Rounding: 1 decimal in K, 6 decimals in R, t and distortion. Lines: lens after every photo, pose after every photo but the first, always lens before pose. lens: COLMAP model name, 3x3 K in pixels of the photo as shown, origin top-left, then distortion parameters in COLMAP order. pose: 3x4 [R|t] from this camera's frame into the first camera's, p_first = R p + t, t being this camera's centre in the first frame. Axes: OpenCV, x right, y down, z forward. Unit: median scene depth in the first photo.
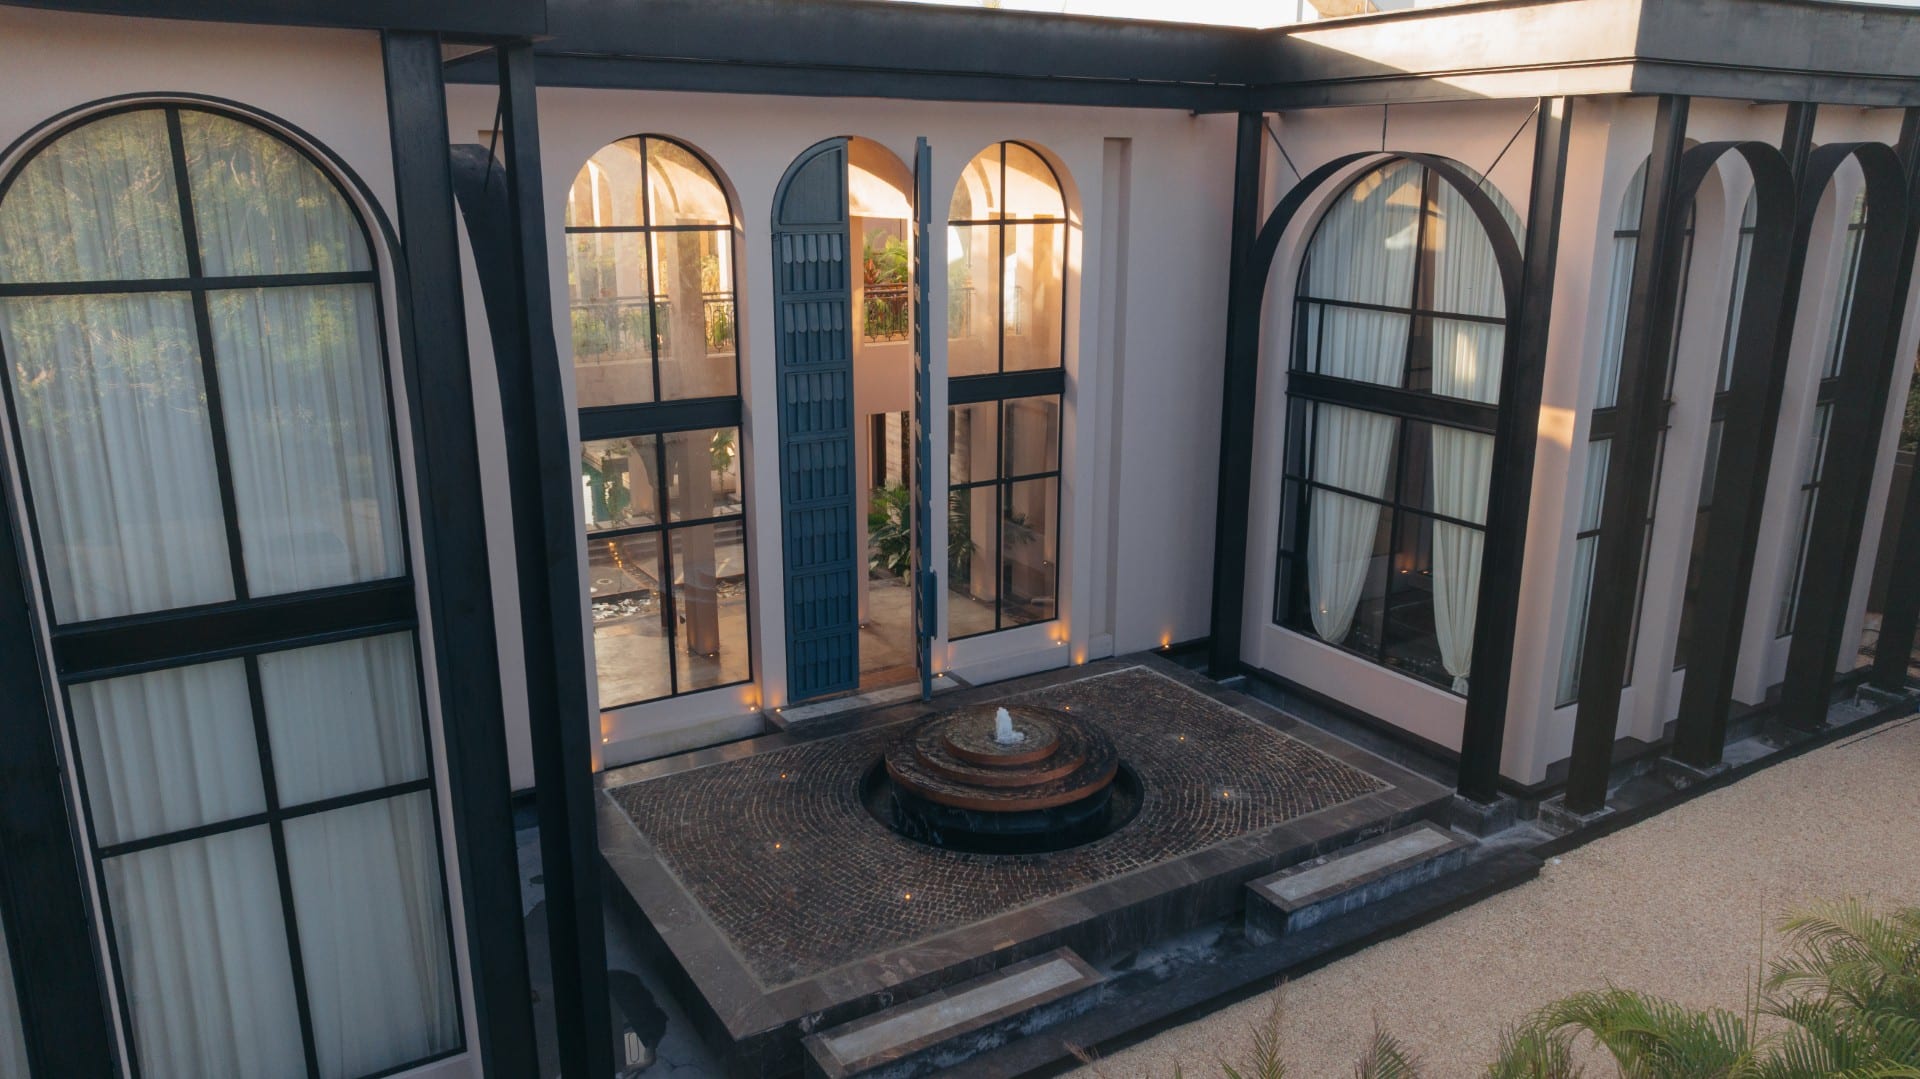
lens RADIAL K [[1364.0, 0, 962.7], [0, 1364.0, 545.1], [0, 0, 1]] dist [-0.009024, 0.021168]
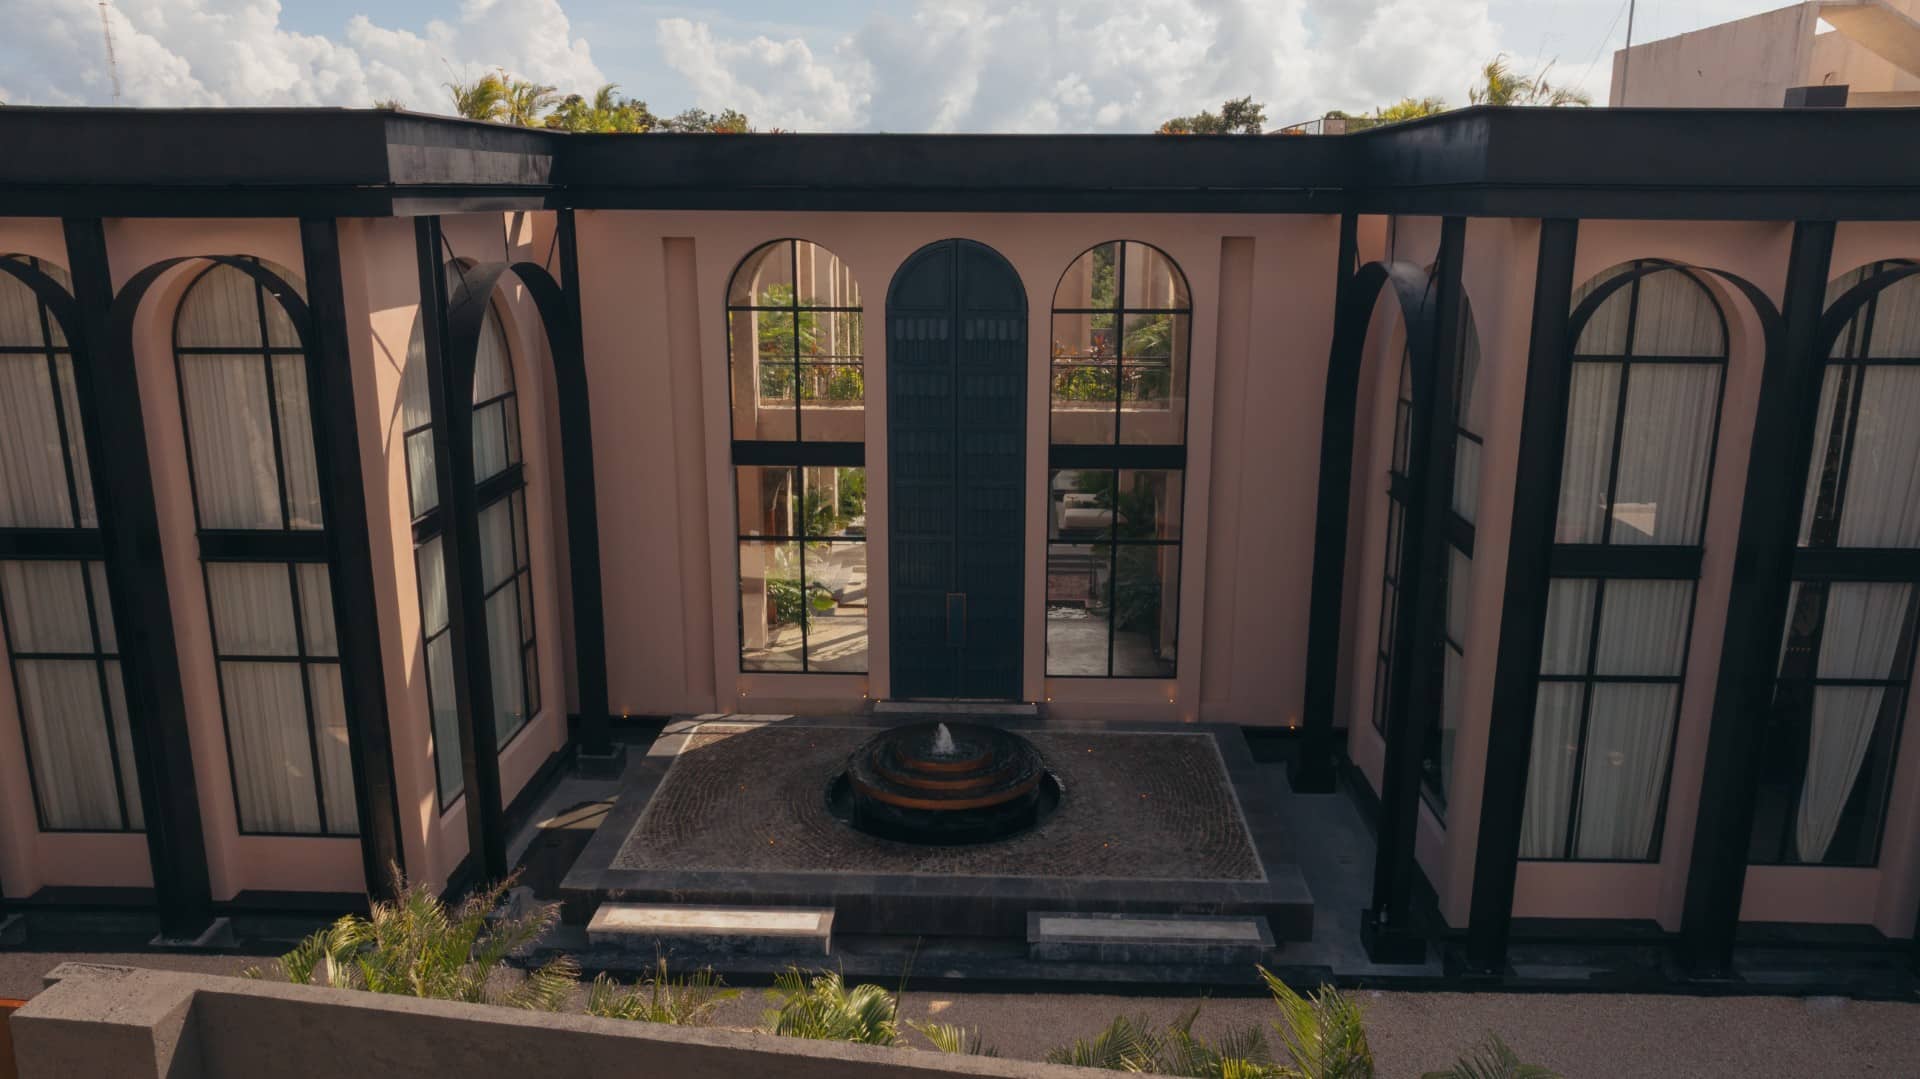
lens RADIAL K [[1364.0, 0, 965.1], [0, 1364.0, 535.6], [0, 0, 1]] dist [-0.009024, 0.021168]
pose [[0.830028, 0.132040, -0.541866, 0.636503], [-0.149802, 0.988650, 0.011443, -0.055485], [0.537226, 0.071674, 0.840387, 0.005095]]
